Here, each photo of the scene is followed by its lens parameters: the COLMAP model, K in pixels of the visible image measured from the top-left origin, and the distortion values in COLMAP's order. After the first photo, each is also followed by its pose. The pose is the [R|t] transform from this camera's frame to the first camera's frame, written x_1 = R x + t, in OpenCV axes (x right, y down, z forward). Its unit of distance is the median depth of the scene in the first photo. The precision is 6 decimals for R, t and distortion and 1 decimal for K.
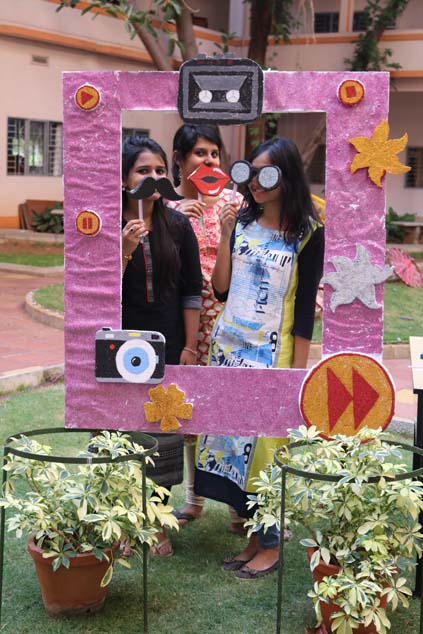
lens RADIAL K [[1008.6, 0, 211.5], [0, 1008.6, 317.0], [0, 0, 1]] dist [-0.035368, 0.111319]
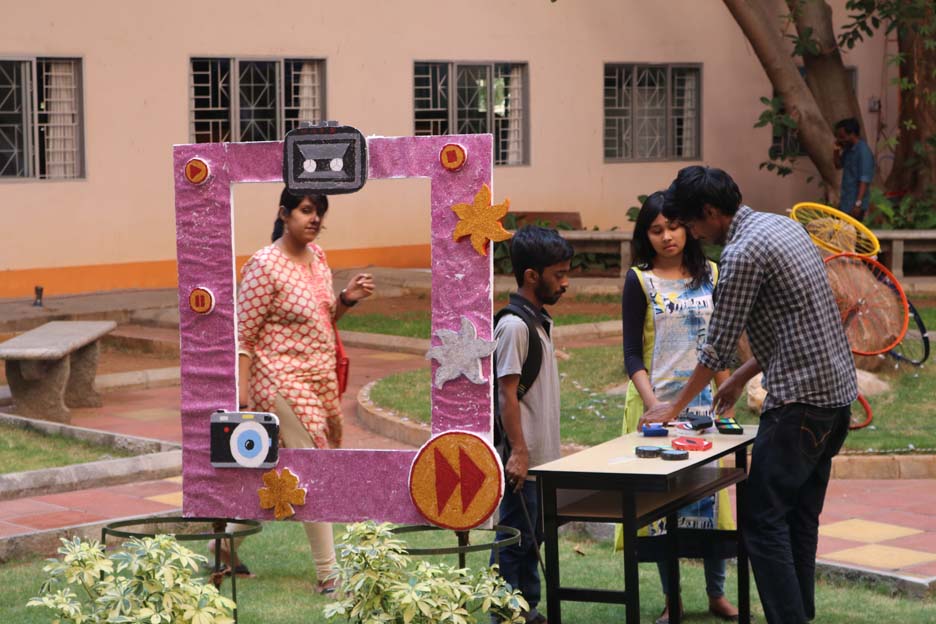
lens RADIAL K [[2392.1, 0, 468.0], [0, 2392.1, 312.0], [0, 0, 1]] dist [-0.015121, 0.233873]
pose [[0.969228, -0.026299, -0.244756, 0.695320], [0.012316, 0.998212, -0.058486, 0.054831], [0.245857, 0.053672, 0.967819, -1.162375]]
